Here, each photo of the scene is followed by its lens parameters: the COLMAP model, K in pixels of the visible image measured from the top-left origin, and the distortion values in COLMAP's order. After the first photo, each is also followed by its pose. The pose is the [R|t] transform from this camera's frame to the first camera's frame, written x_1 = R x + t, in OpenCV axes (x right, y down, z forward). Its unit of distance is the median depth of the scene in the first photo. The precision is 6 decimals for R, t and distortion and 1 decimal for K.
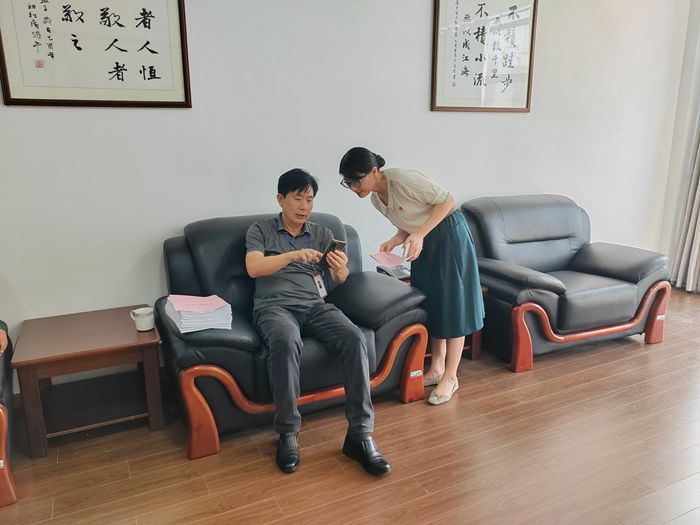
lens RADIAL K [[521.6, 0, 350.9], [0, 521.6, 262.0], [0, 0, 1]] dist [-0.007713, -0.006394]
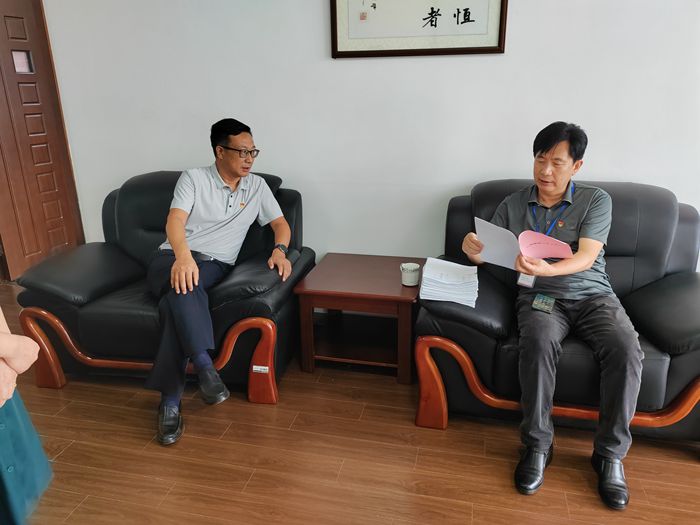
lens RADIAL K [[521.6, 0, 349.4], [0, 521.6, 263.2], [0, 0, 1]] dist [-0.007713, -0.006394]
pose [[0.762927, 0.201520, -0.614274, 0.134289], [-0.140242, 0.979138, 0.147037, -0.045487], [0.631090, -0.026031, 0.775273, 0.161295]]
